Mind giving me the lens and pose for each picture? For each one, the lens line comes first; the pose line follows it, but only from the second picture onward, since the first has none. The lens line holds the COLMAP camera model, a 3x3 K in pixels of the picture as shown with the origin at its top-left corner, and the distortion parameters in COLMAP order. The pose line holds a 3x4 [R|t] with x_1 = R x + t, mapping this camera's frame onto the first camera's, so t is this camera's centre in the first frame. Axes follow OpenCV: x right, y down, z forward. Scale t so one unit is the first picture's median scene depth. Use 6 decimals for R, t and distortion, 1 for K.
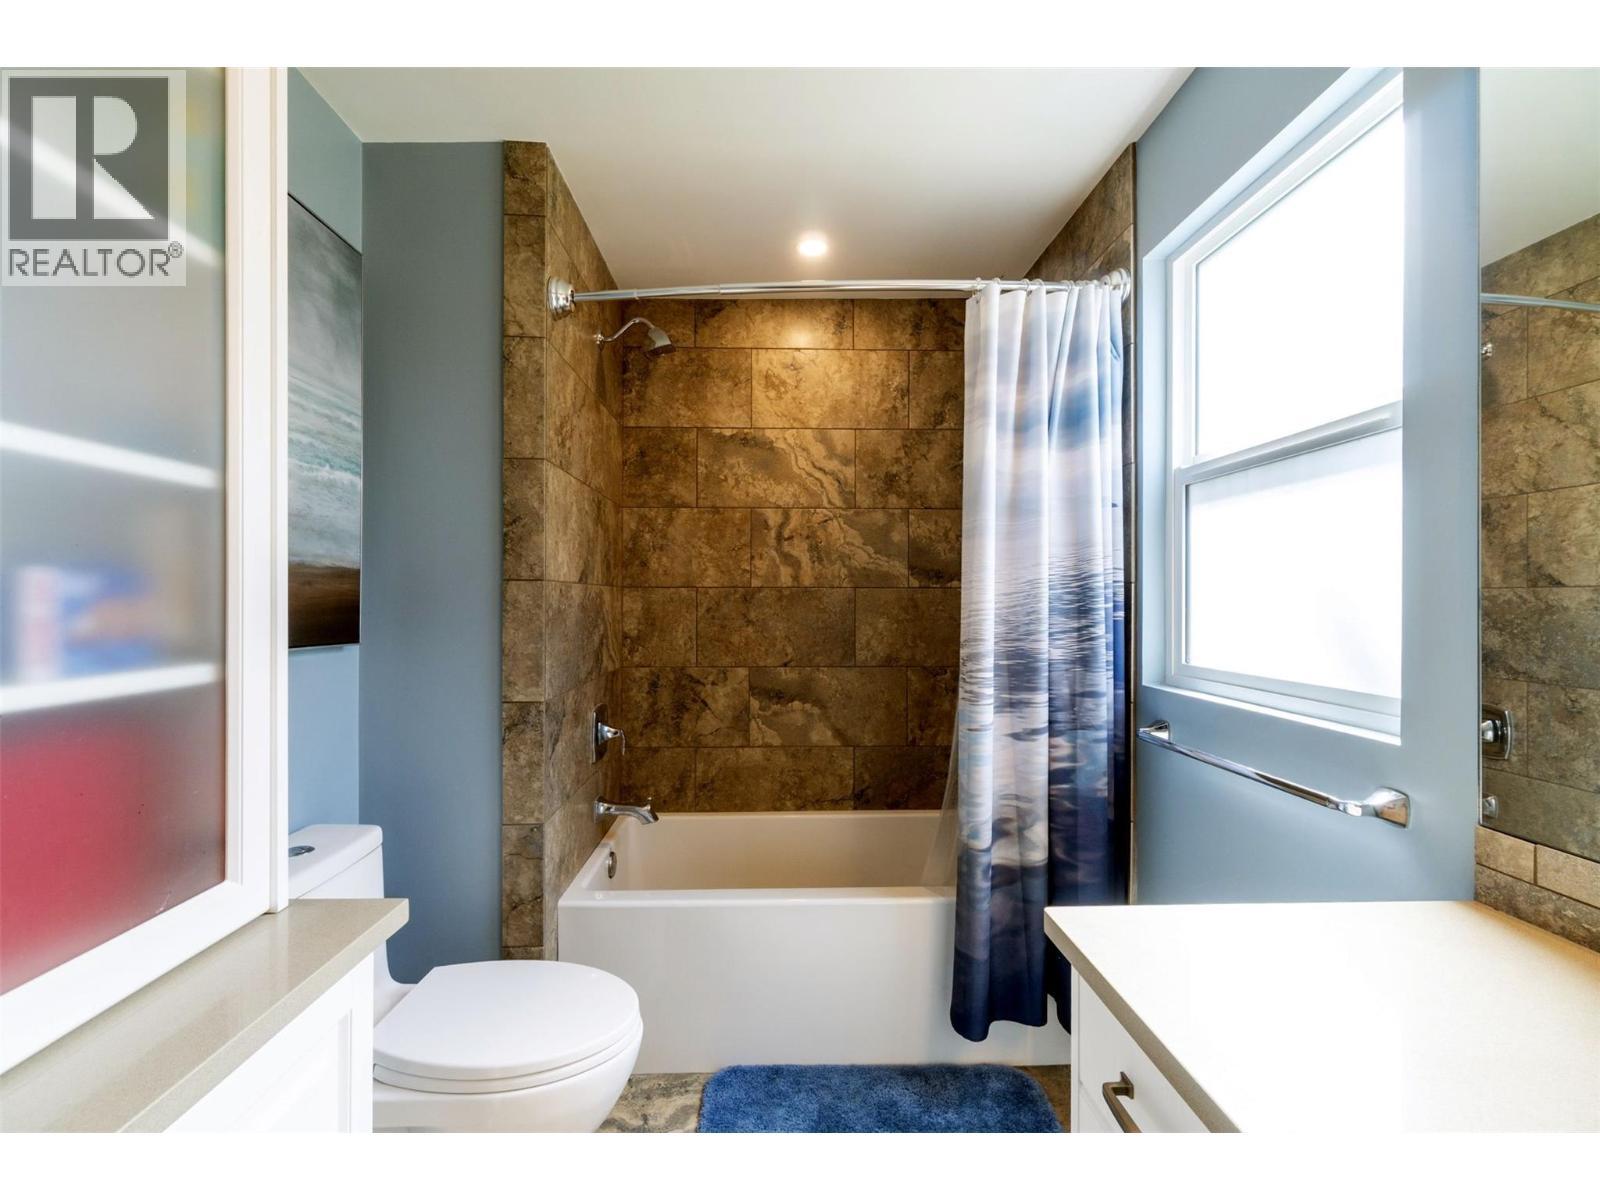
lens RADIAL K [[700.9, 0, 797.1], [0, 700.9, 598.9], [0, 0, 1]] dist [-0.000137, 0.000511]
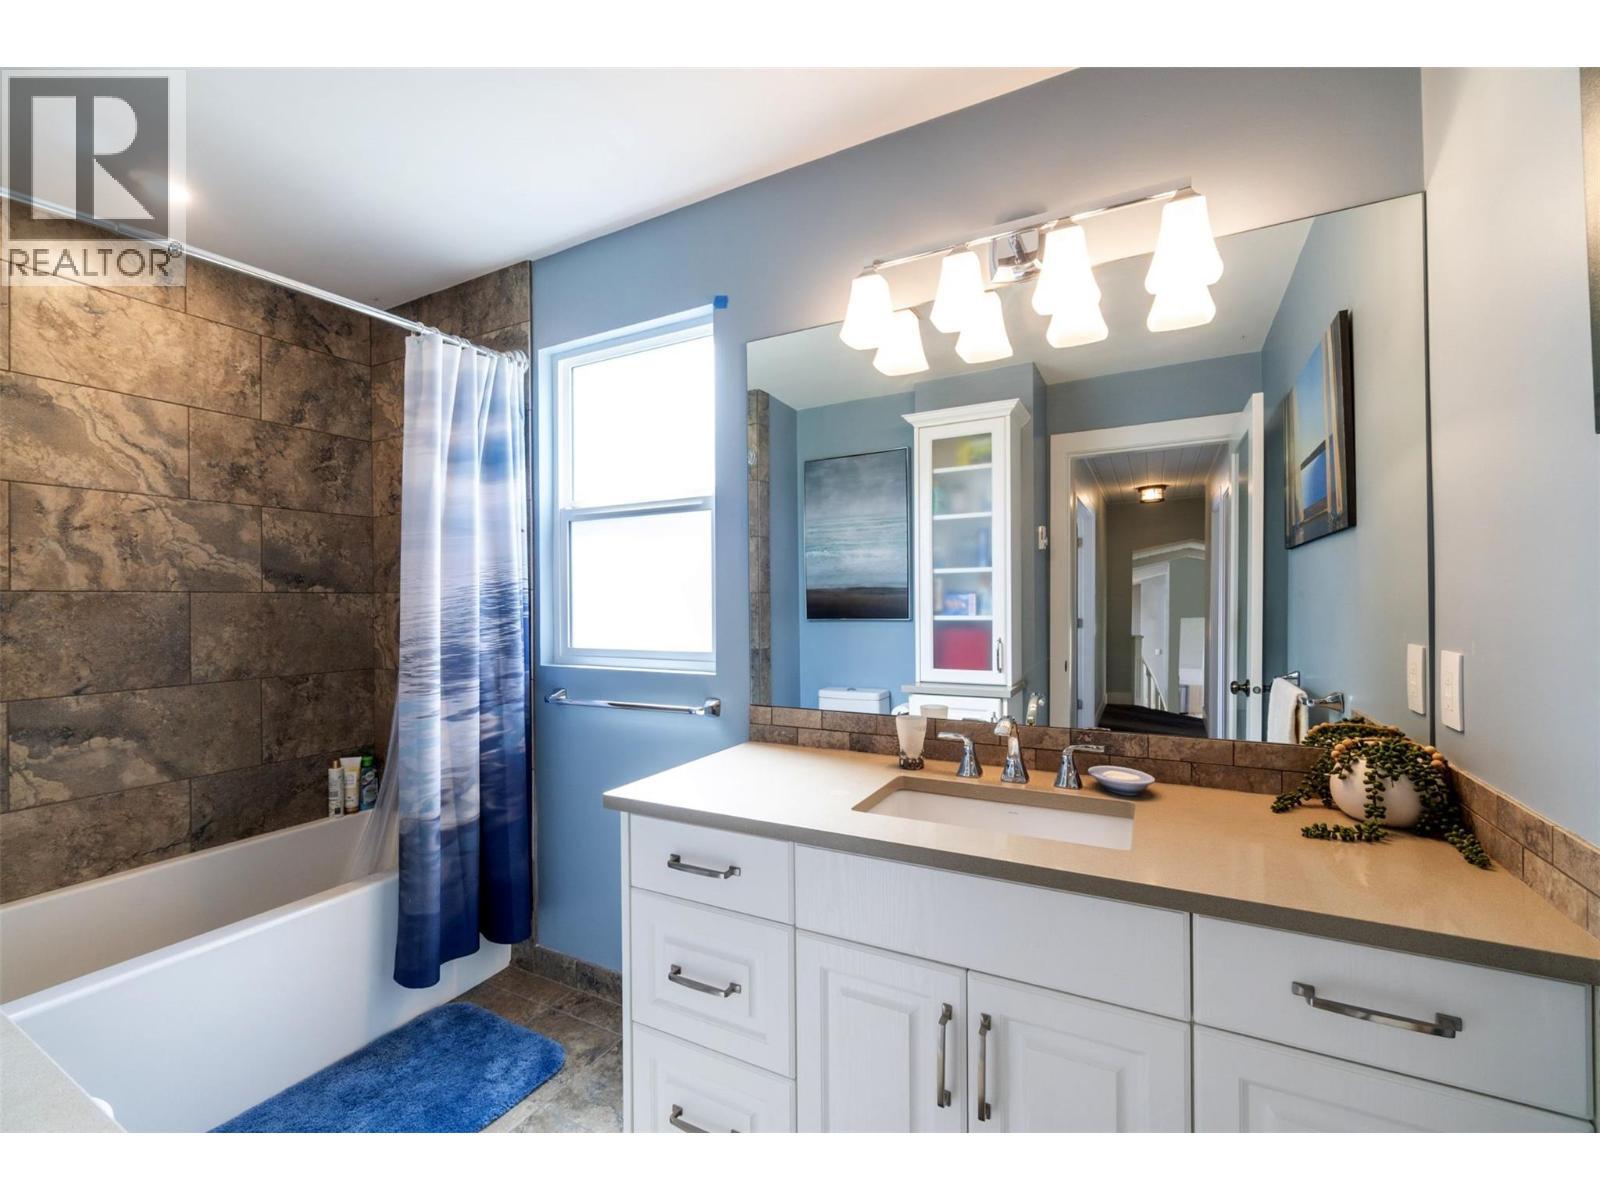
lens RADIAL K [[683.1, 0, 800.2], [0, 683.1, 598.9], [0, 0, 1]] dist [-0.004163, -0.000624]
pose [[0.488054, -0.003206, 0.872808, -0.398013], [0.010669, 0.999940, -0.002293, 0.002937], [-0.872748, 0.010431, 0.488059, -0.076726]]
